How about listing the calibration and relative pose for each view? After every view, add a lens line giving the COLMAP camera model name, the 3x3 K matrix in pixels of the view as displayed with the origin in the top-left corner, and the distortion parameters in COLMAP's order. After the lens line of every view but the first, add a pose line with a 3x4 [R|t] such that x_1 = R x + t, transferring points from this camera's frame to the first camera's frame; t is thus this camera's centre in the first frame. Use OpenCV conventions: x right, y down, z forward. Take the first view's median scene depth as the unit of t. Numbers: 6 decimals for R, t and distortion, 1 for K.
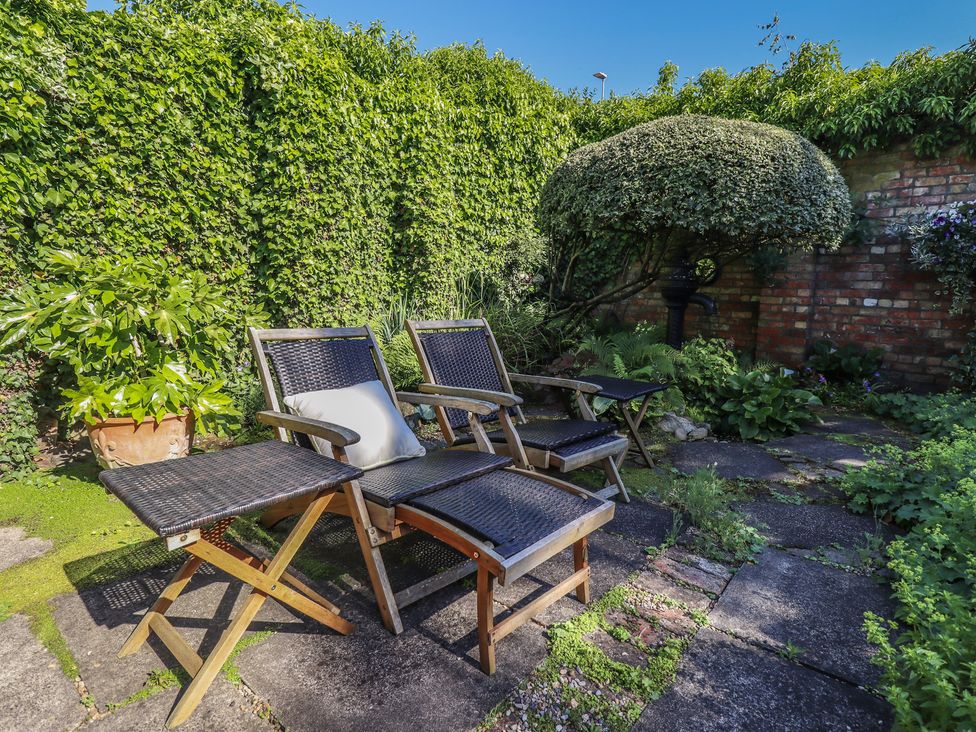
lens RADIAL K [[513.4, 0, 502.7], [0, 513.4, 361.4], [0, 0, 1]] dist [-0.002156, -0.009526]
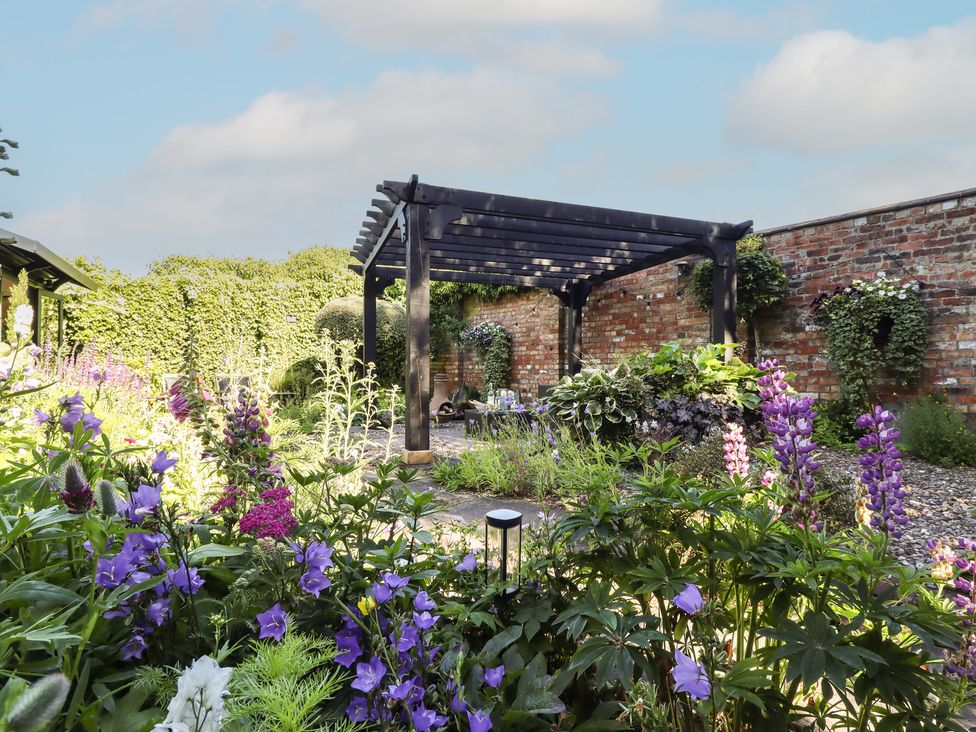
lens RADIAL K [[537.0, 0, 505.6], [0, 537.0, 364.2], [0, 0, 1]] dist [0.001518, -0.018080]
pose [[0.997634, -0.023828, -0.064483, 1.433886], [0.014062, 0.988908, -0.147864, 0.297561], [0.067291, 0.146608, 0.986903, -1.730810]]
